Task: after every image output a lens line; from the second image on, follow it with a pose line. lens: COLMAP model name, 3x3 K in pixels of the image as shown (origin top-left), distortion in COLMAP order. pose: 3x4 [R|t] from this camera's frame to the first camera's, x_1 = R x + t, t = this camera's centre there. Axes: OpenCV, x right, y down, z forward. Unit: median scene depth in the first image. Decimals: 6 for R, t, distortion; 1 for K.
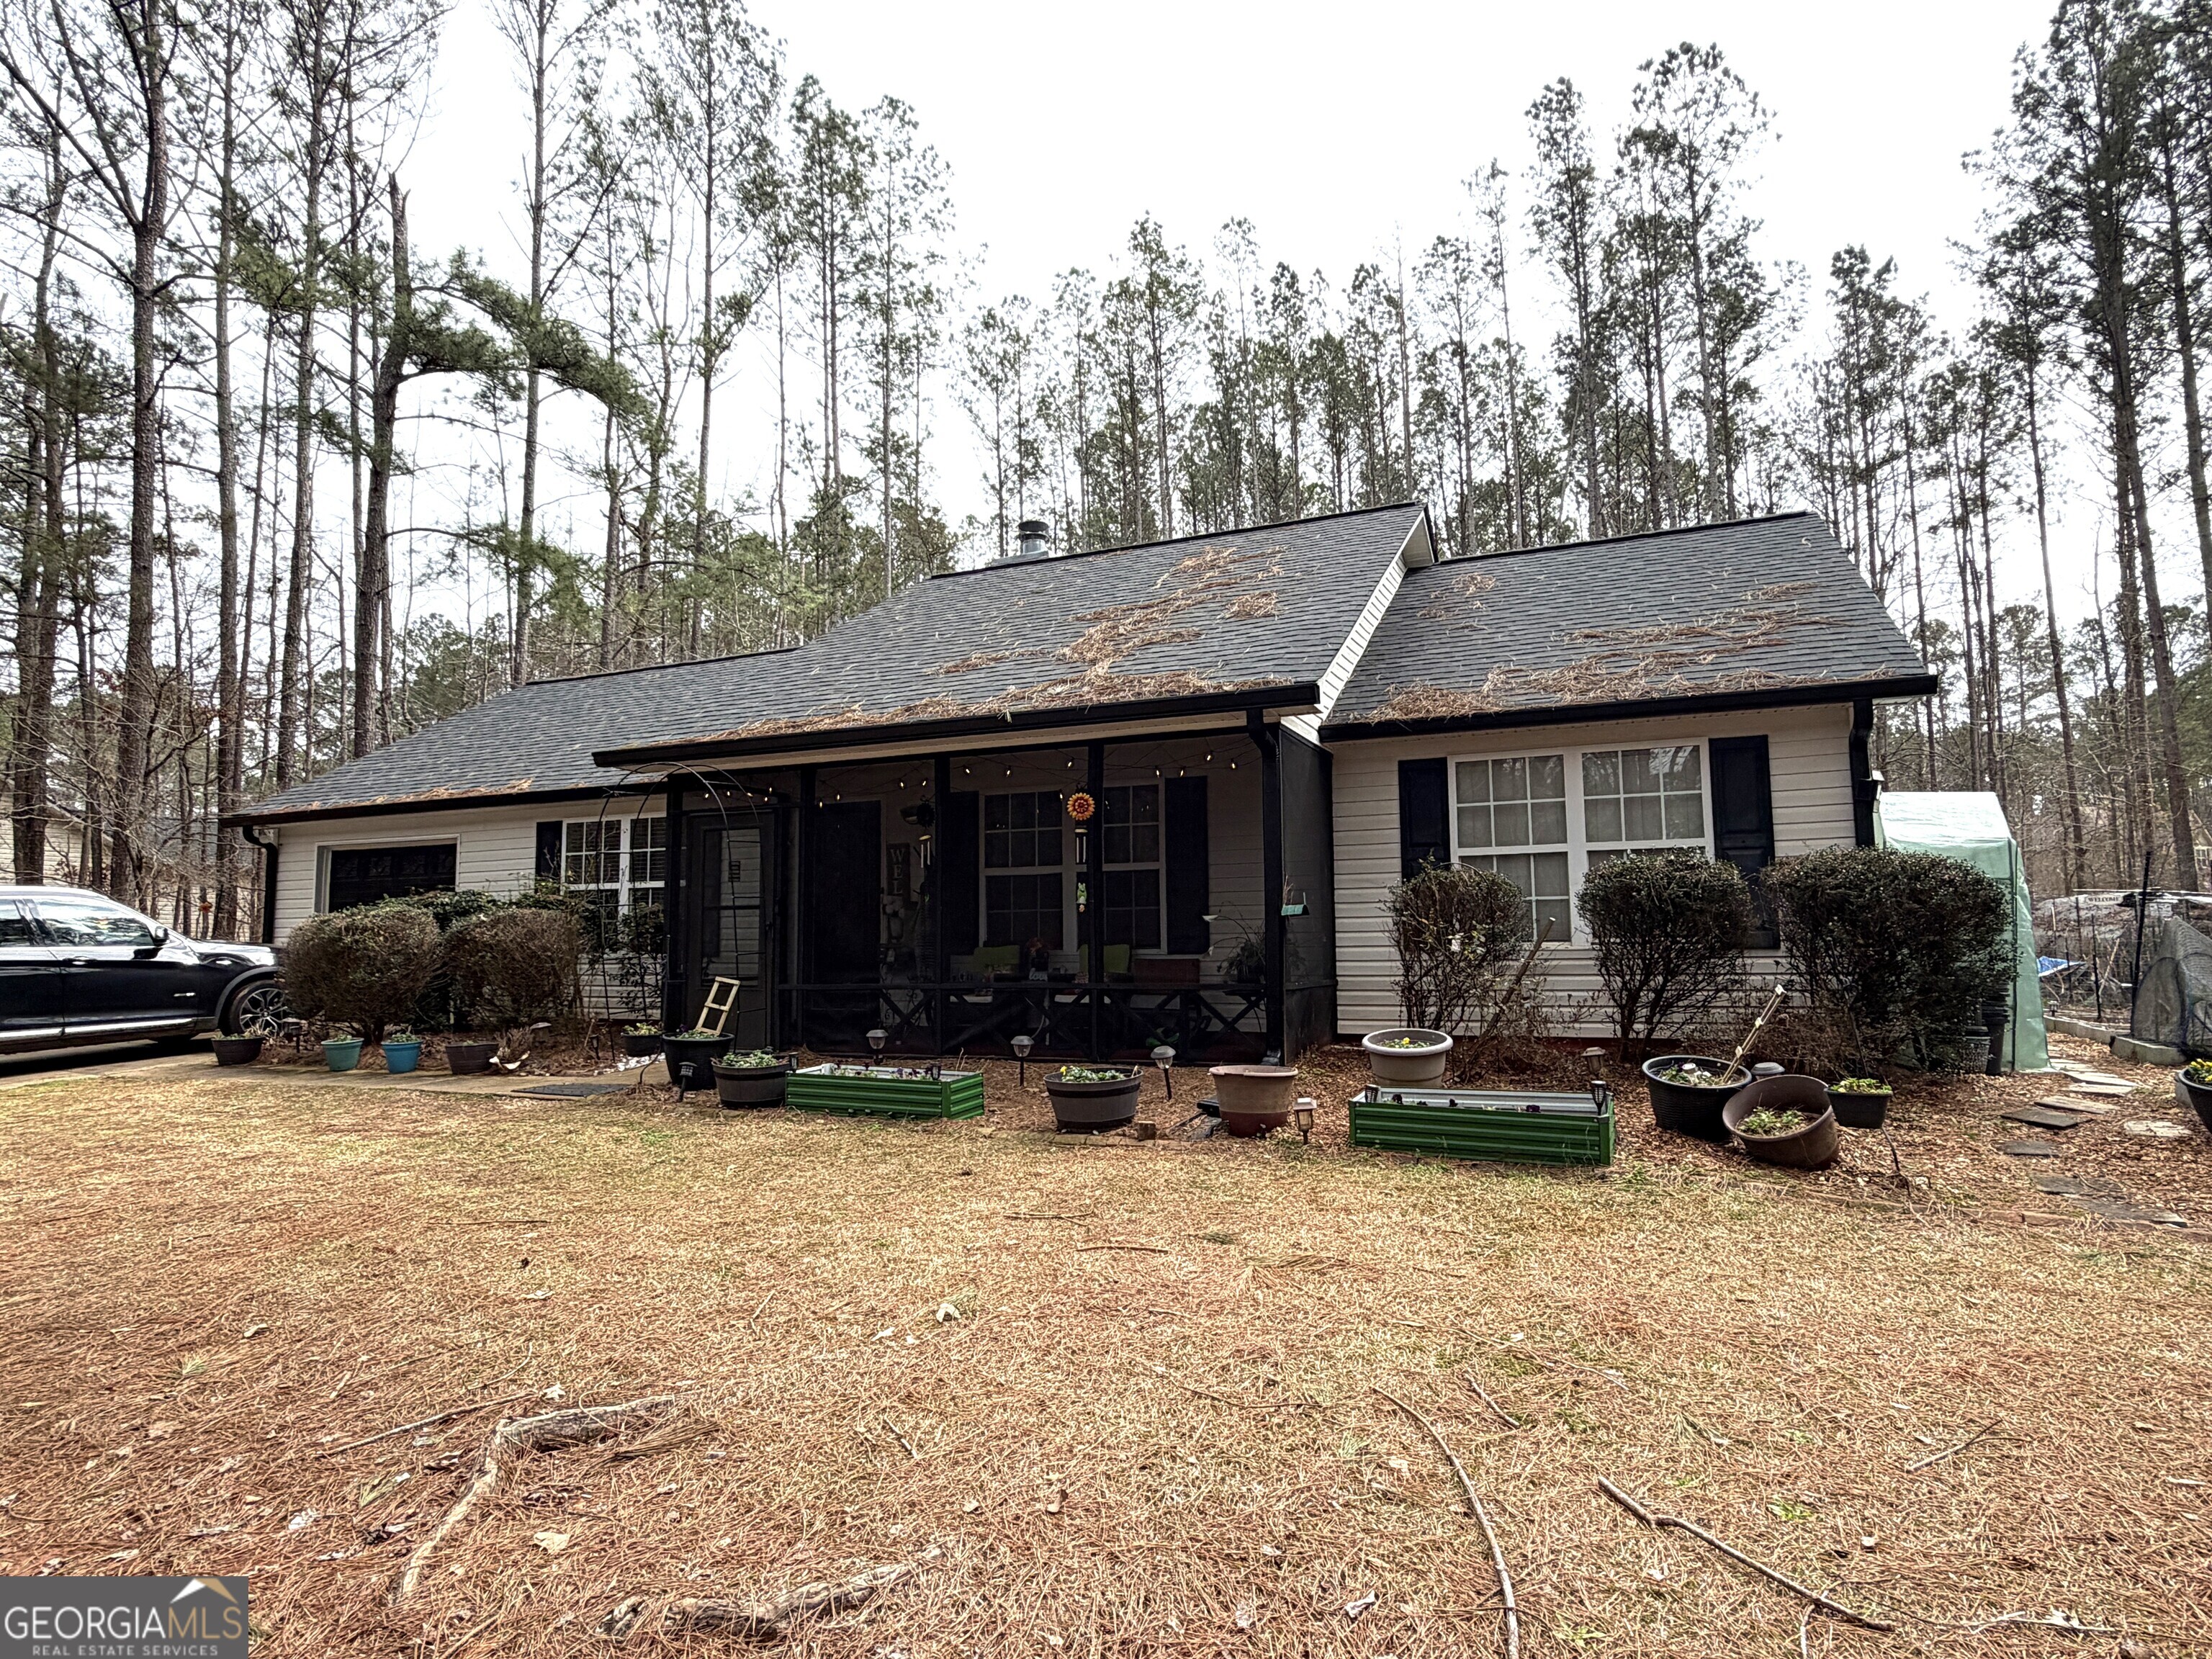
lens RADIAL K [[1199.8, 0, 1106.0], [0, 1199.8, 829.5], [0, 0, 1]] dist [-0.001722, -0.000870]
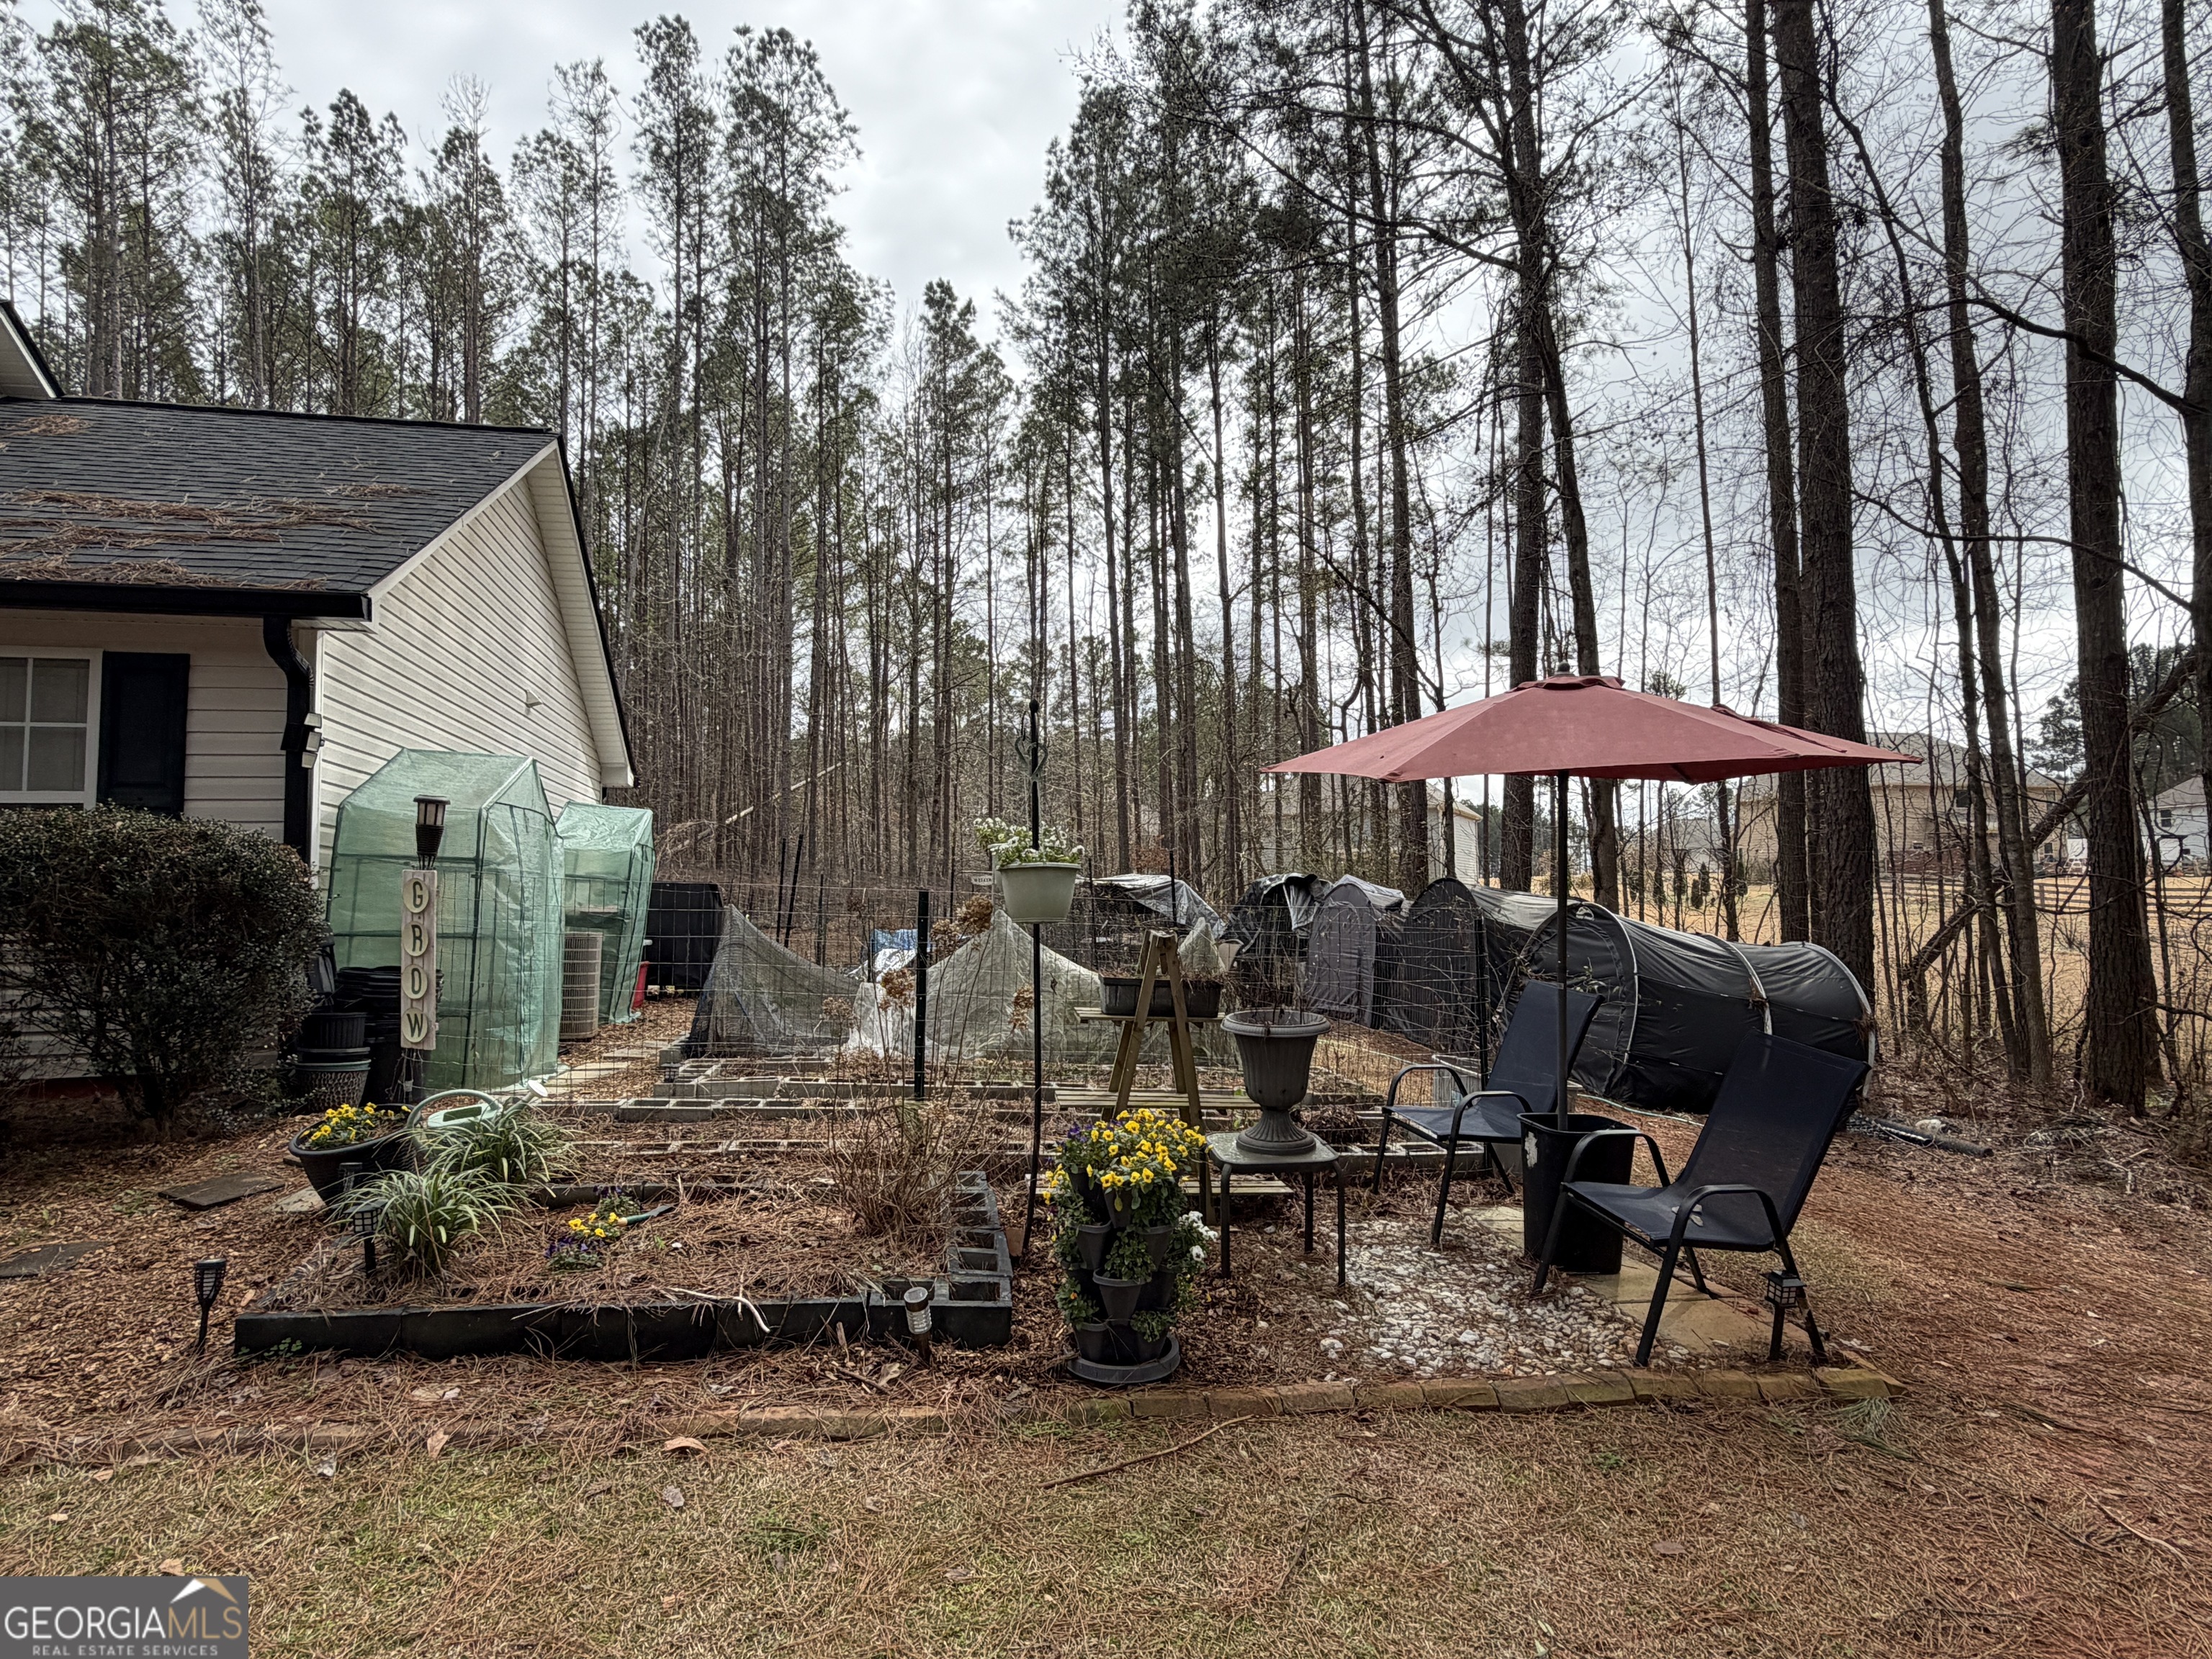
lens RADIAL K [[1199.8, 0, 1106.0], [0, 1199.8, 829.5], [0, 0, 1]] dist [-0.001722, -0.000870]
pose [[0.796720, 0.037810, 0.603165, 0.099432], [-0.053157, 0.998557, 0.007620, -0.001440], [-0.602007, -0.038133, 0.797580, 0.015169]]
